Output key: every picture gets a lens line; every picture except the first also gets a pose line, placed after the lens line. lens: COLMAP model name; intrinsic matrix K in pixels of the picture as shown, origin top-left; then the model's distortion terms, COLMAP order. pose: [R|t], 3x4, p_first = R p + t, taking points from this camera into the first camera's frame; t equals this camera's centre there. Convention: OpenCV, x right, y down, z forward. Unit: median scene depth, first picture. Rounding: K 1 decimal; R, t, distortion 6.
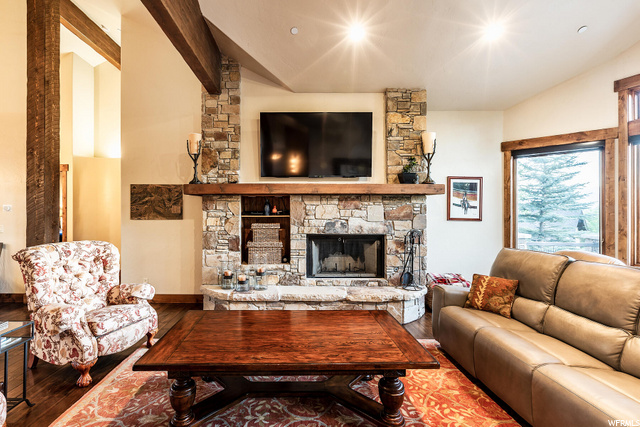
lens RADIAL K [[304.3, 0, 293.6], [0, 304.3, 208.8], [0, 0, 1]] dist [-0.001219, 0.000188]
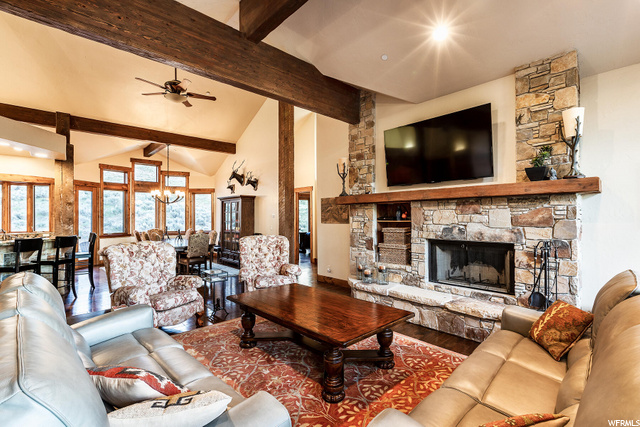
lens RADIAL K [[295.7, 0, 324.1], [0, 295.7, 215.6], [0, 0, 1]] dist [-0.000433, 0.000014]
pose [[0.685059, -0.009502, -0.728425, 0.537372], [0.011307, 0.999933, -0.002410, 0.003704], [0.728399, -0.006585, 0.685121, 0.065542]]
